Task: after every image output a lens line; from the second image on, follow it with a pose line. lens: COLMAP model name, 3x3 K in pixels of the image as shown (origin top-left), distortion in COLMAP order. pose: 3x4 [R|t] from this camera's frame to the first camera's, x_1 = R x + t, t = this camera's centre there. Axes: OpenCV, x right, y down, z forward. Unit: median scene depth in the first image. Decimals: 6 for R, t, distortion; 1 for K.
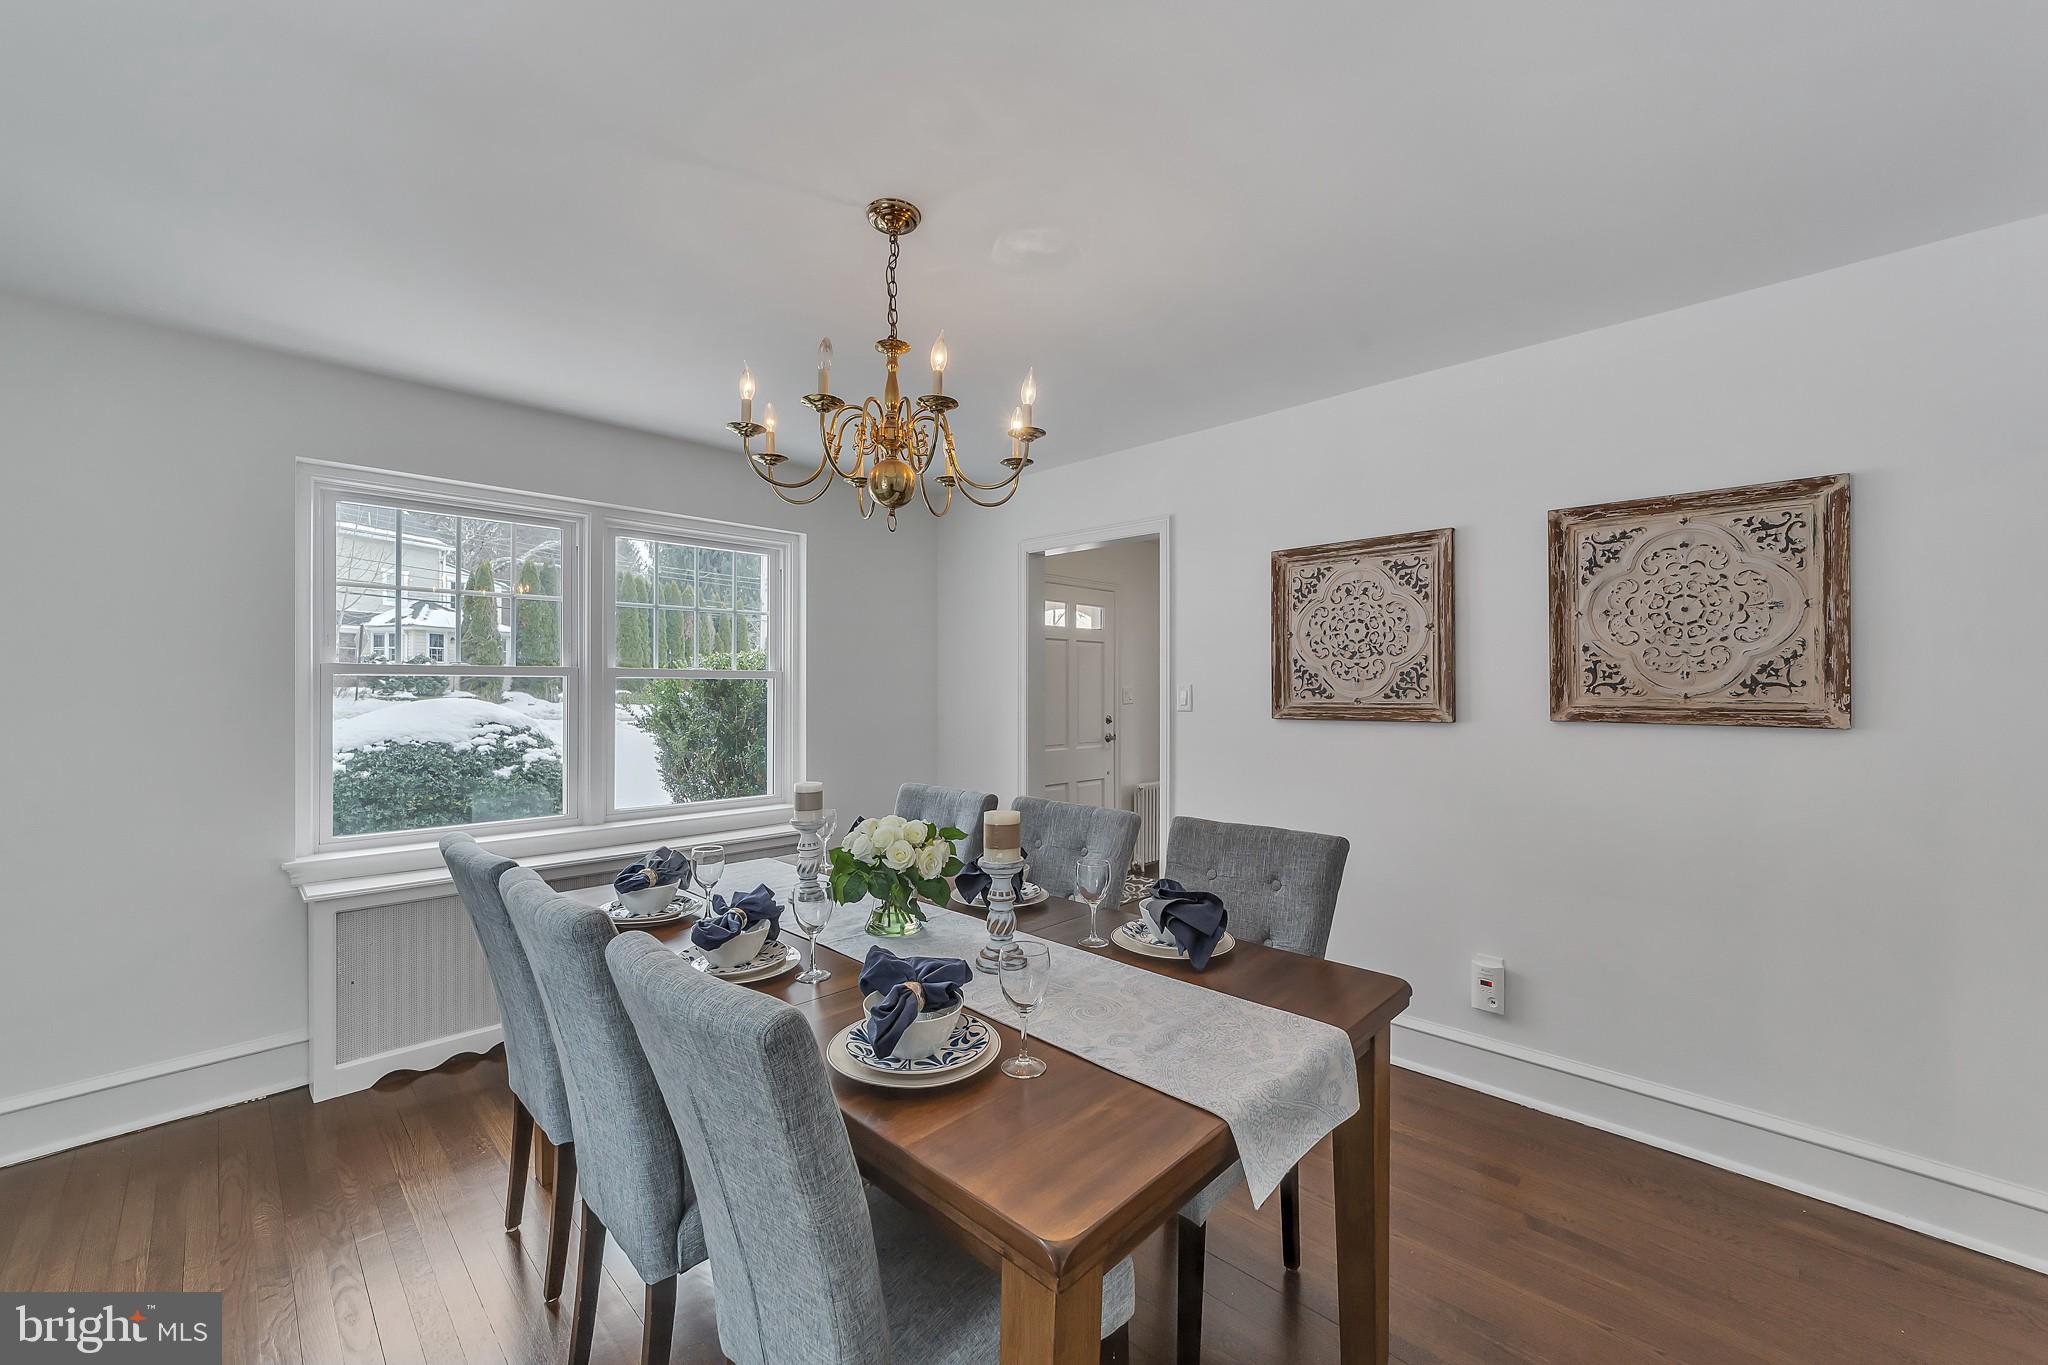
lens RADIAL K [[790.8, 0, 1014.6], [0, 790.8, 682.2], [0, 0, 1]] dist [-0.000119, 0.000041]
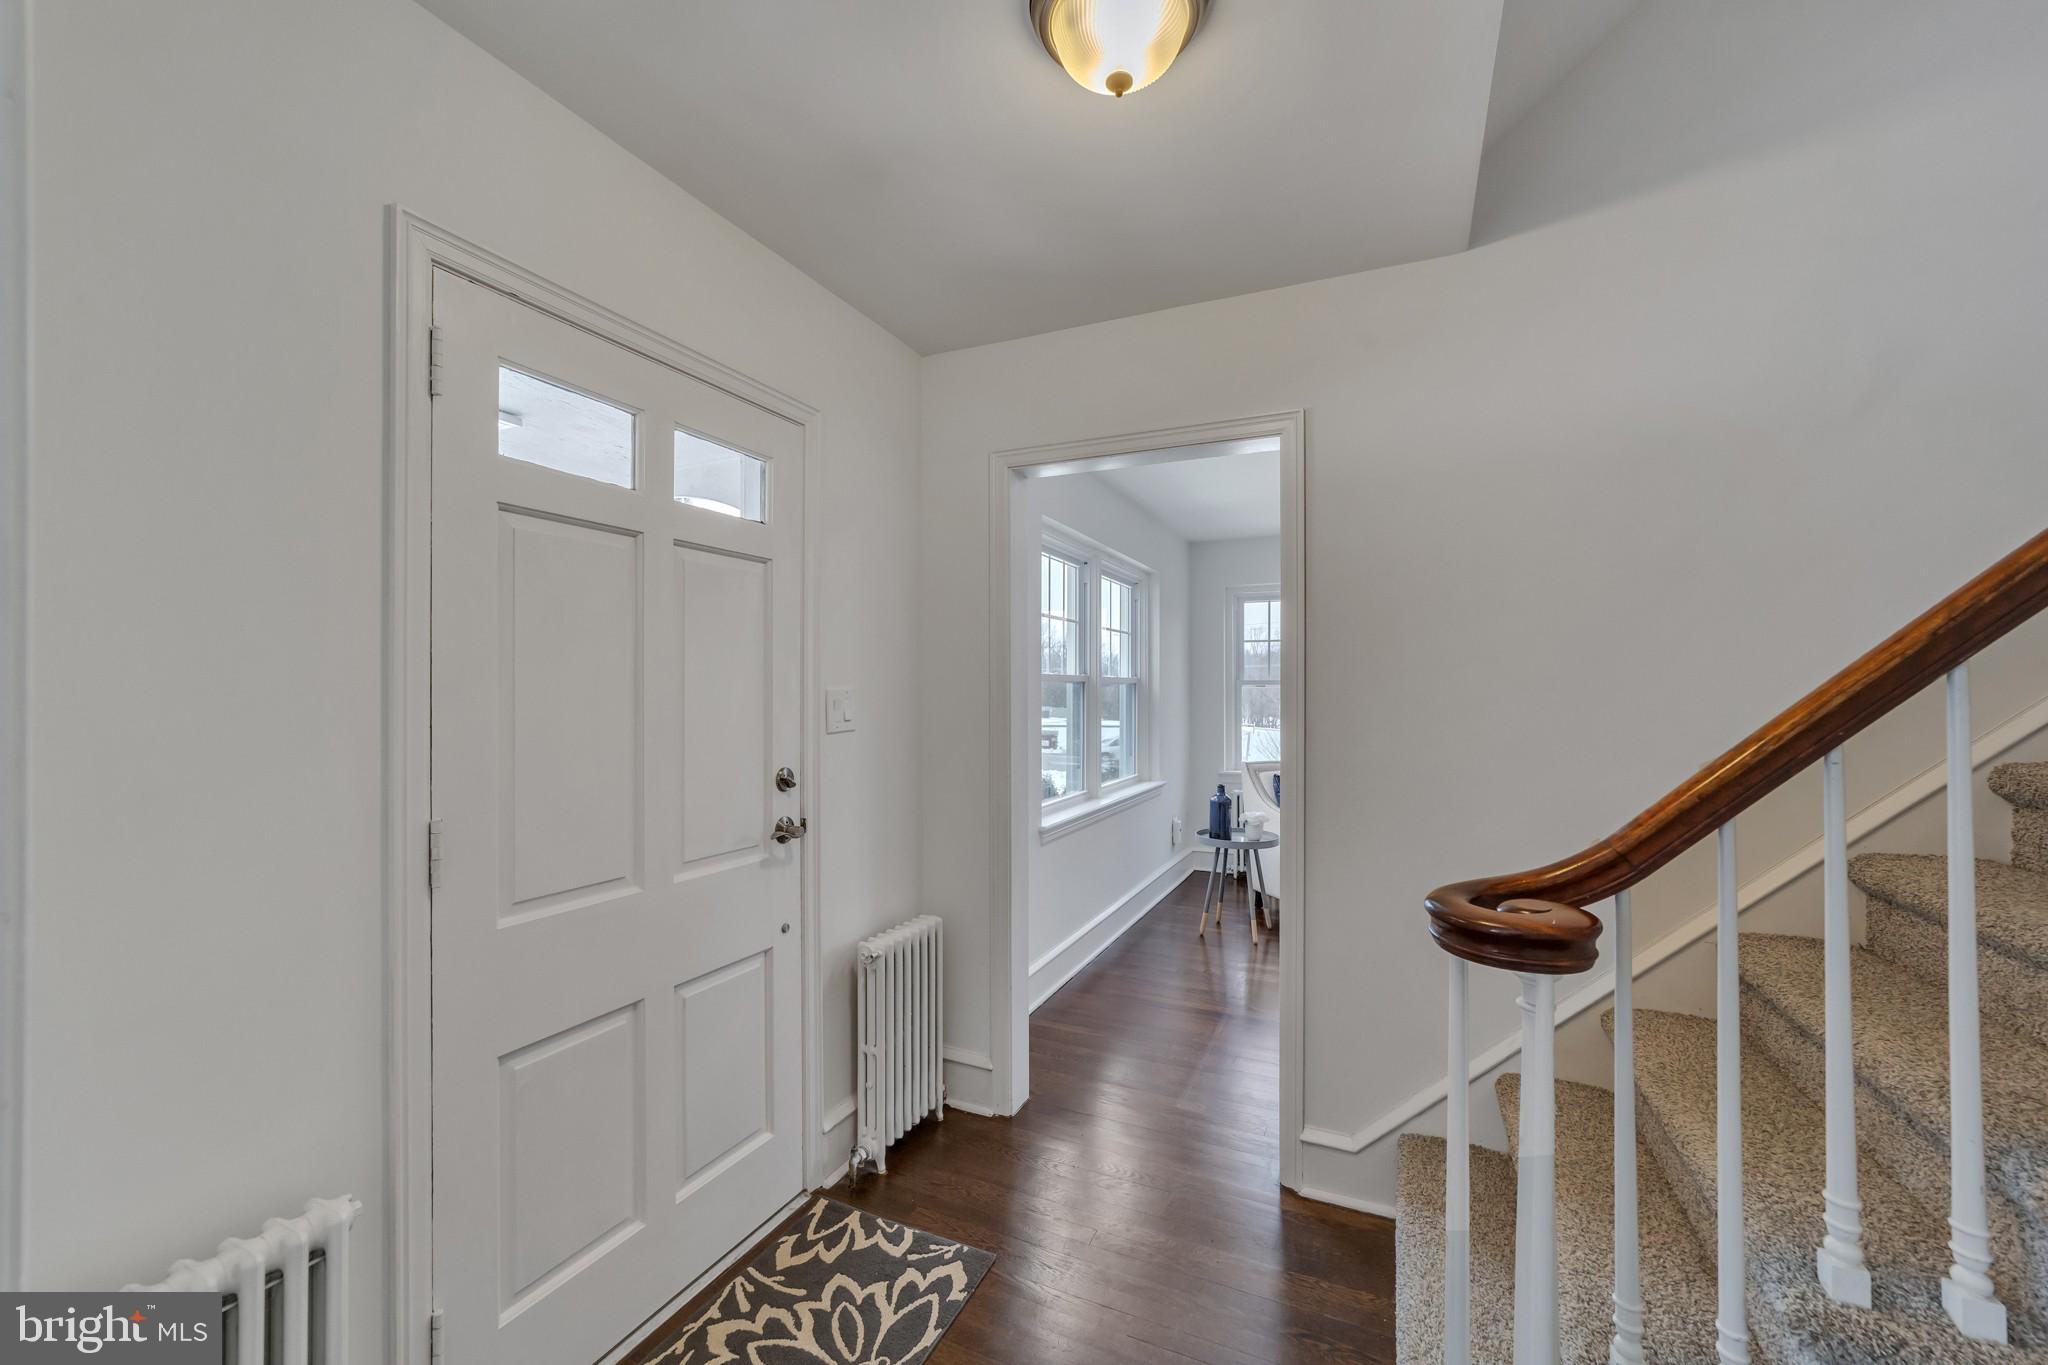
lens RADIAL K [[809.7, 0, 1021.9], [0, 809.7, 680.5], [0, 0, 1]] dist [-0.004573, -0.000146]
pose [[0.938711, 0.001906, 0.344701, 0.094072], [-0.004076, 0.999976, 0.005571, 0.000728], [-0.344682, -0.006635, 0.938696, 0.628774]]
